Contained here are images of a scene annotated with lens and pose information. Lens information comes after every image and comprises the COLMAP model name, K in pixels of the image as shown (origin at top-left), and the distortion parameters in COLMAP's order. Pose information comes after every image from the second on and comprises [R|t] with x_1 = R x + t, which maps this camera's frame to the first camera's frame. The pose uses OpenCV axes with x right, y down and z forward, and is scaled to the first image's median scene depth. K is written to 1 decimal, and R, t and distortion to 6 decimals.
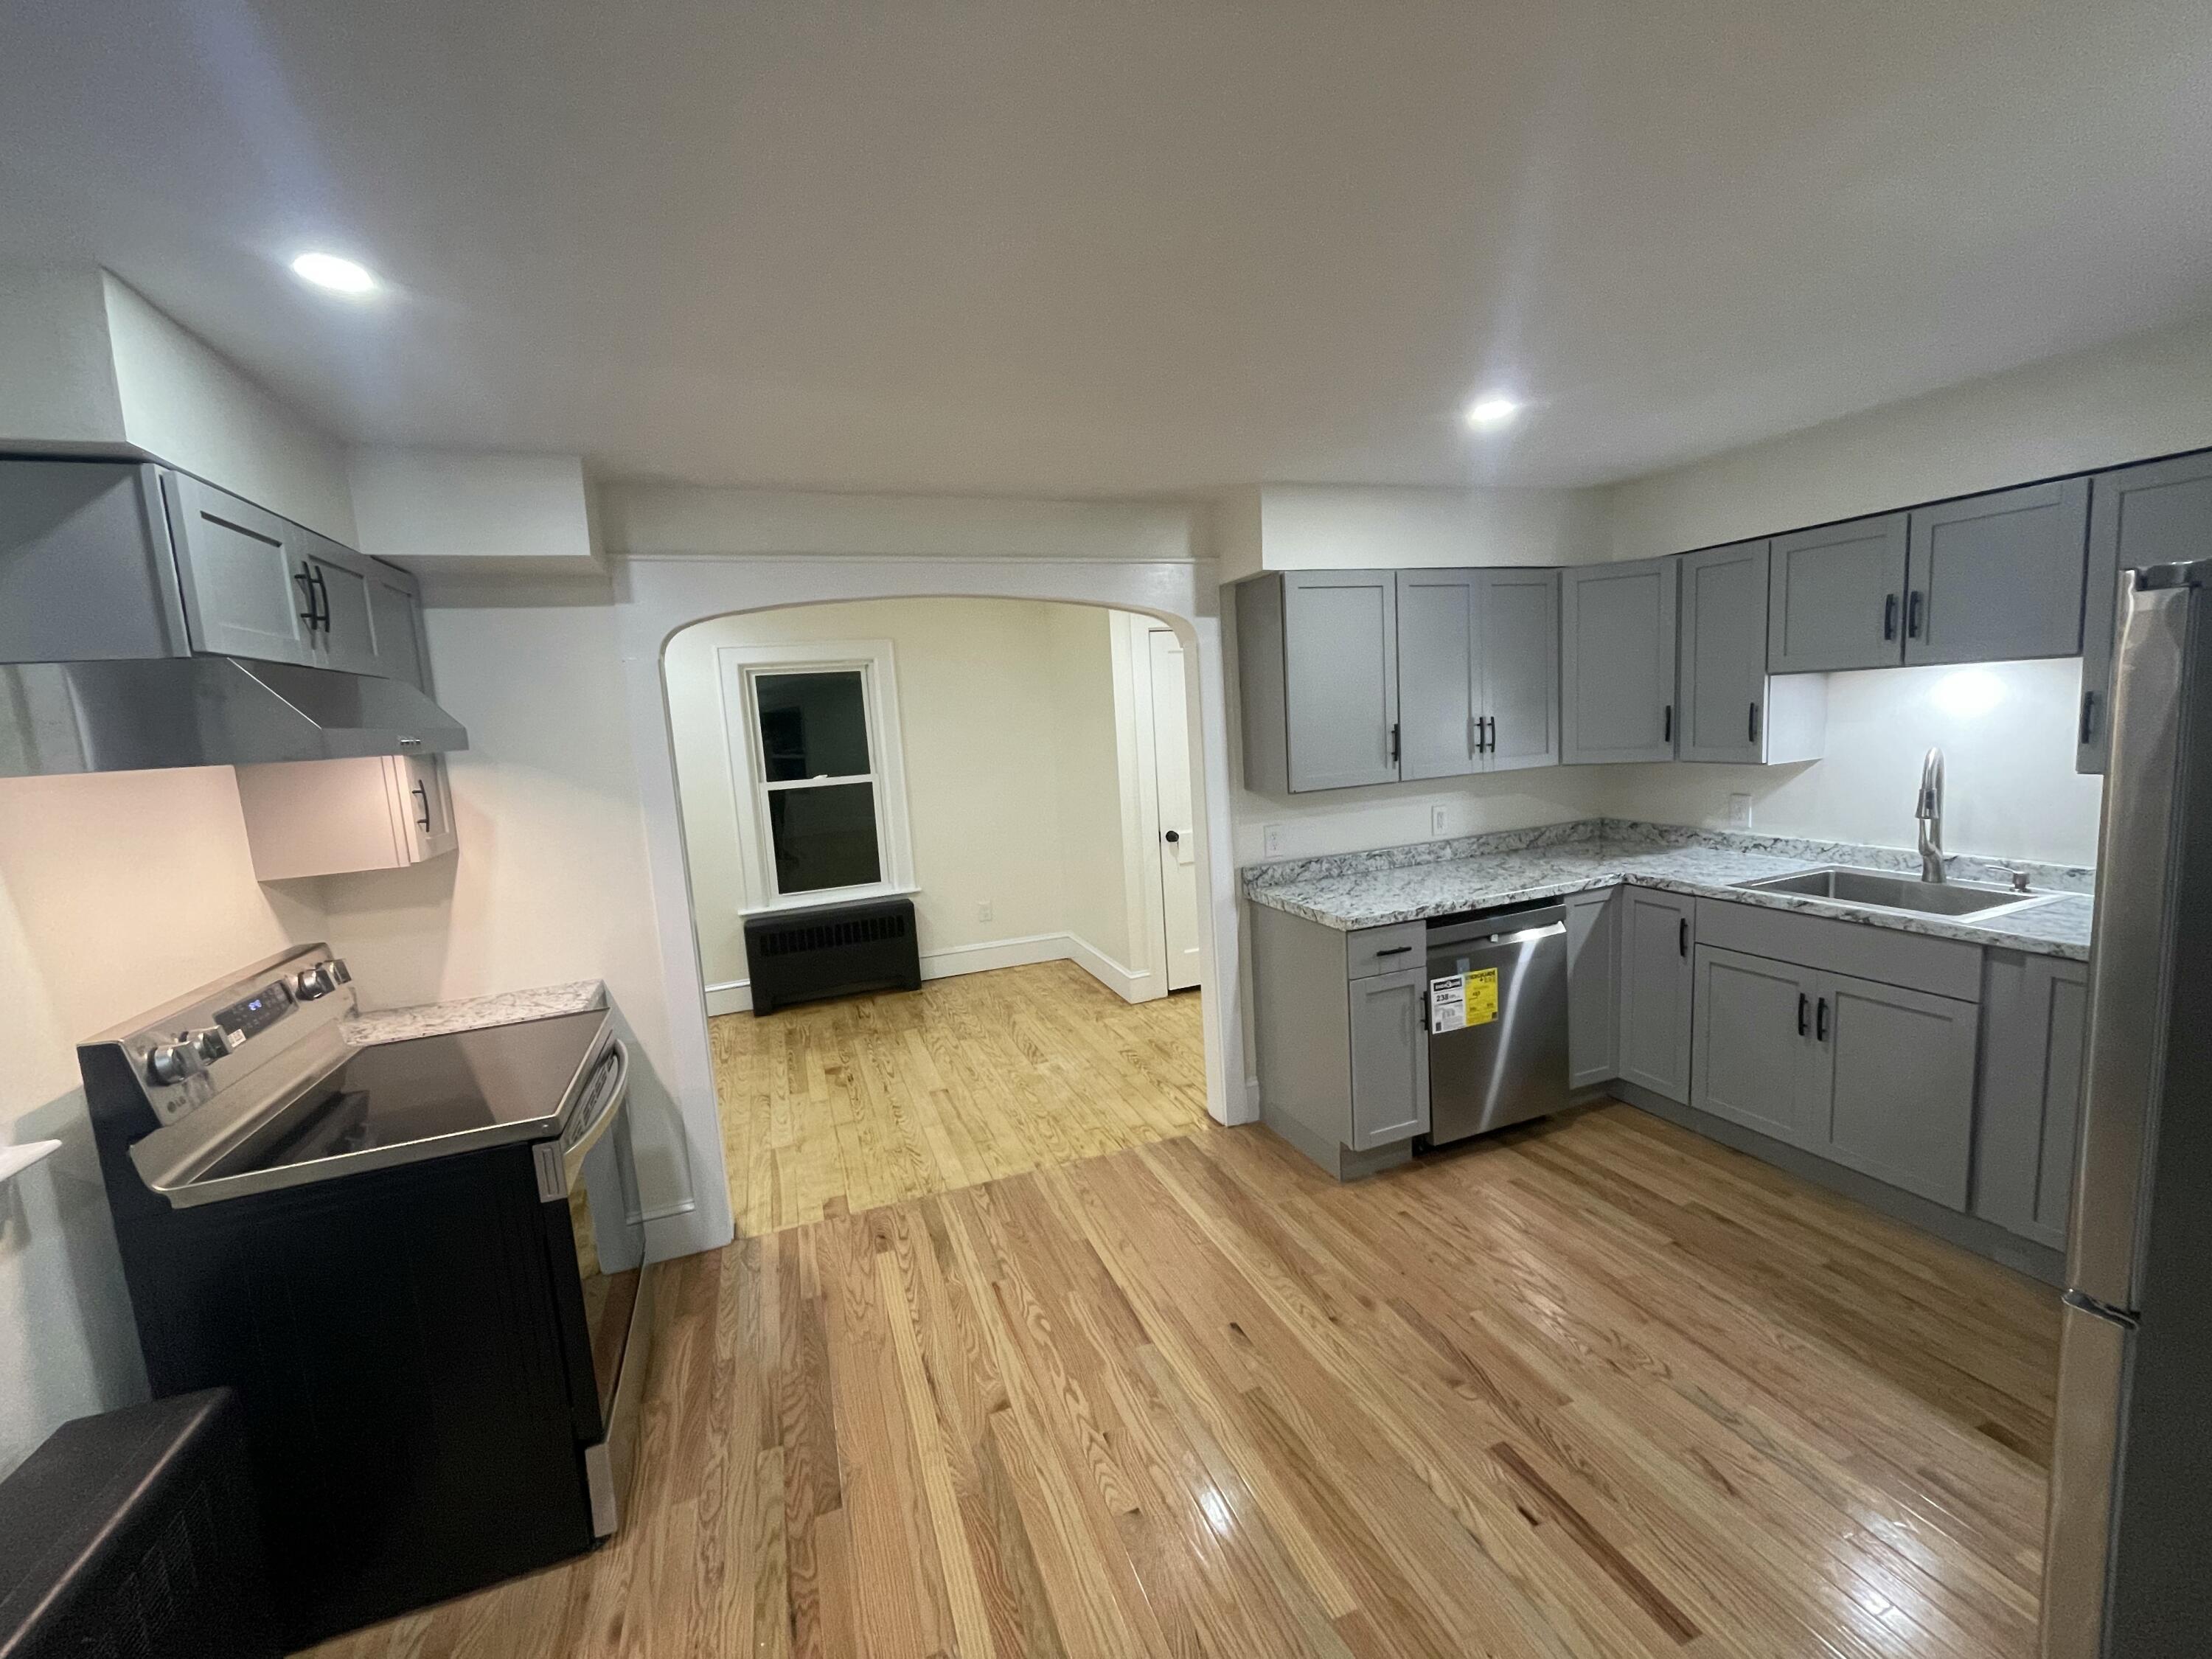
lens RADIAL K [[899.6, 0, 1096.6], [0, 899.6, 825.8], [0, 0, 1]] dist [-0.001914, 0.001552]
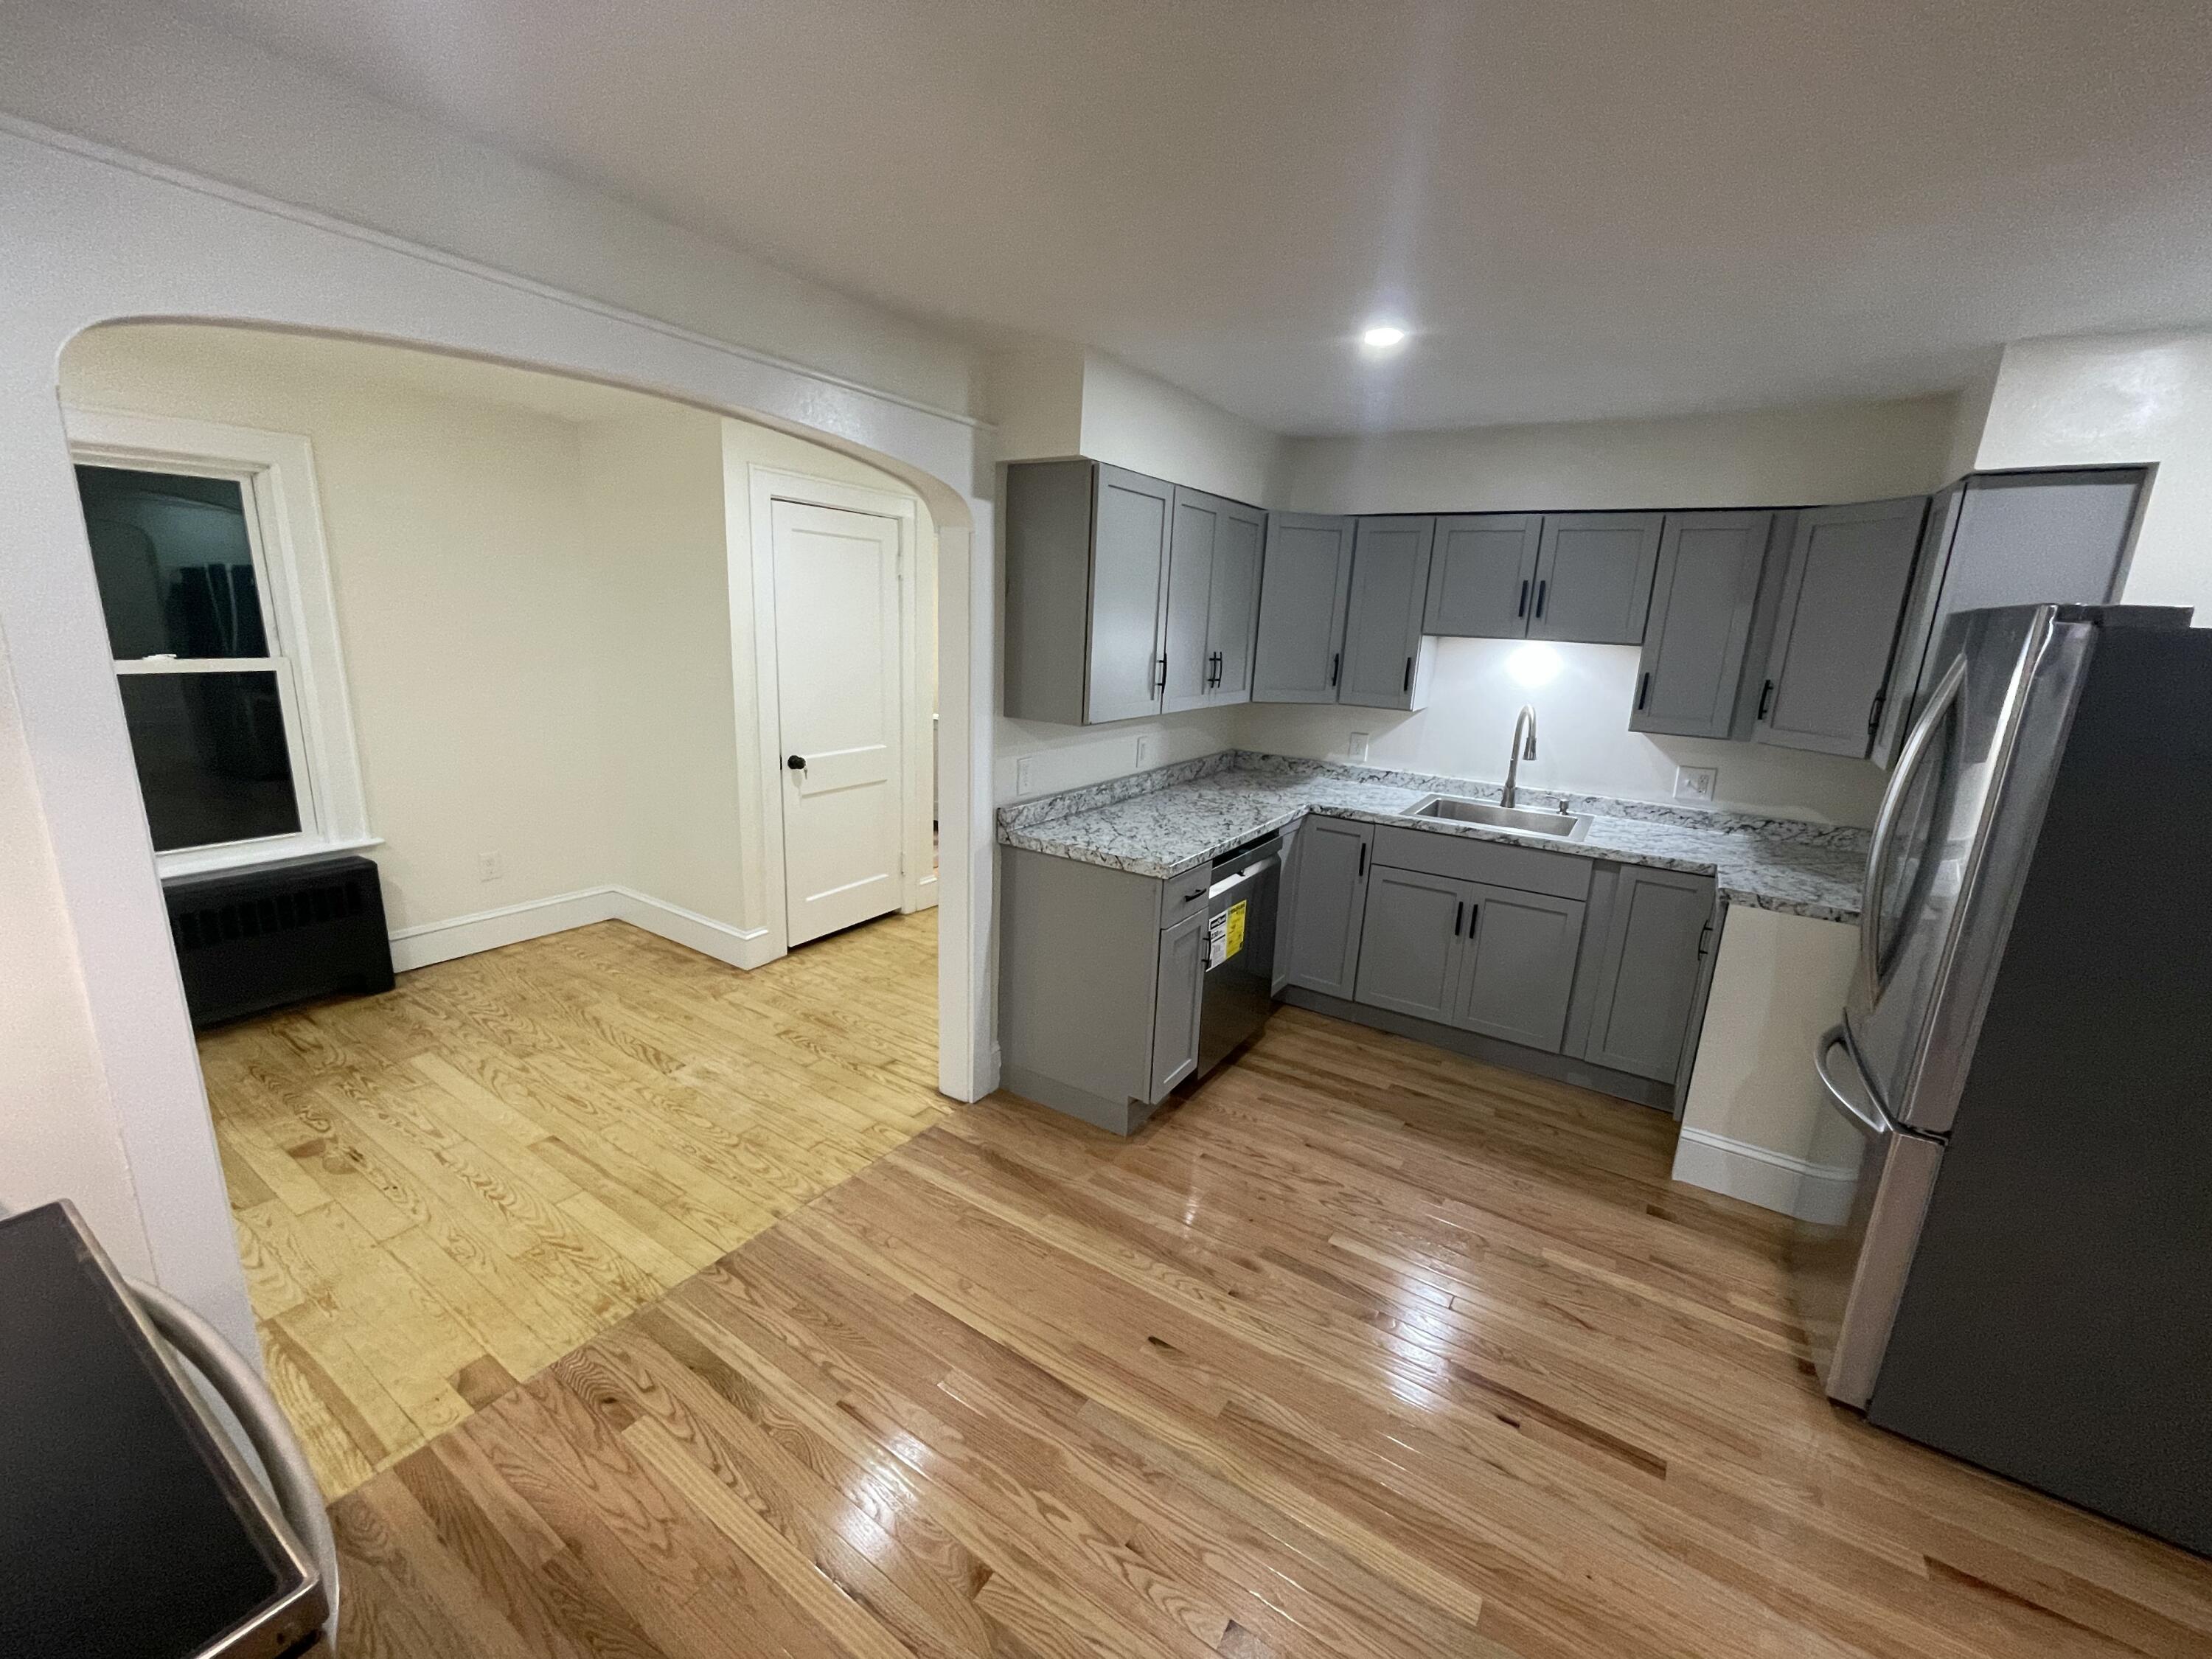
lens RADIAL K [[899.6, 0, 1098.5], [0, 899.6, 827.2], [0, 0, 1]] dist [-0.001914, 0.001552]
pose [[0.798670, -0.042066, 0.600297, -0.314375], [-0.019085, 0.995281, 0.095136, -0.020960], [-0.601466, -0.087439, 0.794099, 0.298358]]
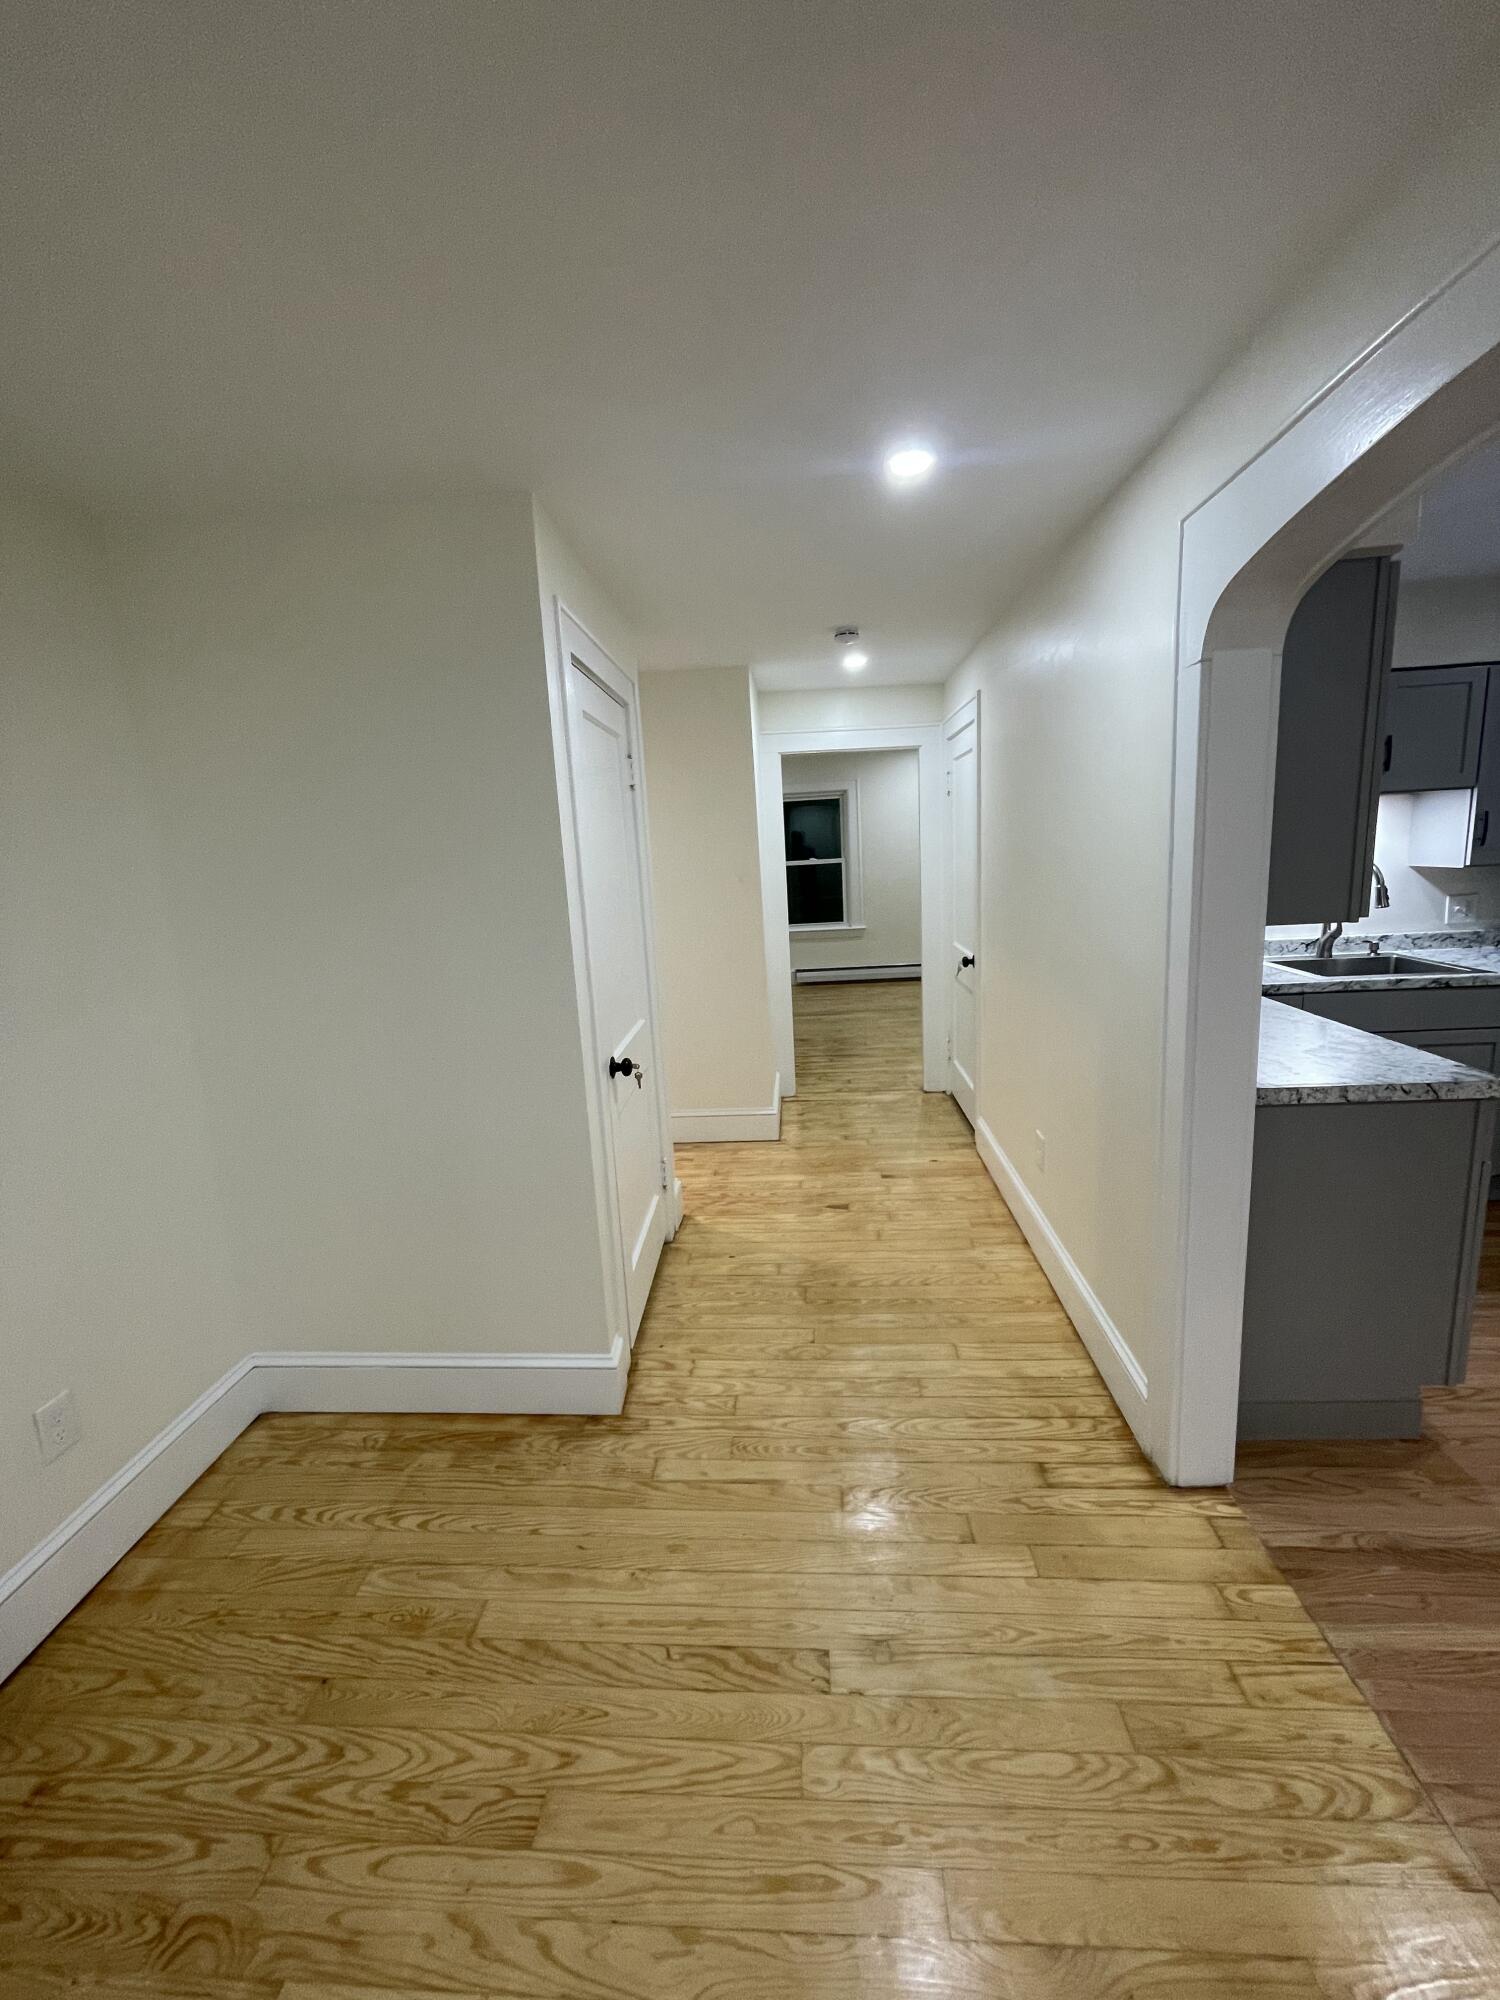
lens RADIAL K [[813.4, 0, 758.2], [0, 813.4, 990.5], [0, 0, 1]] dist [-0.001914, 0.001552]
pose [[0.405282, -0.123233, 0.905848, -0.515042], [0.139272, 0.987630, 0.072047, -0.091824], [-0.903521, 0.096960, 0.417431, 1.196755]]
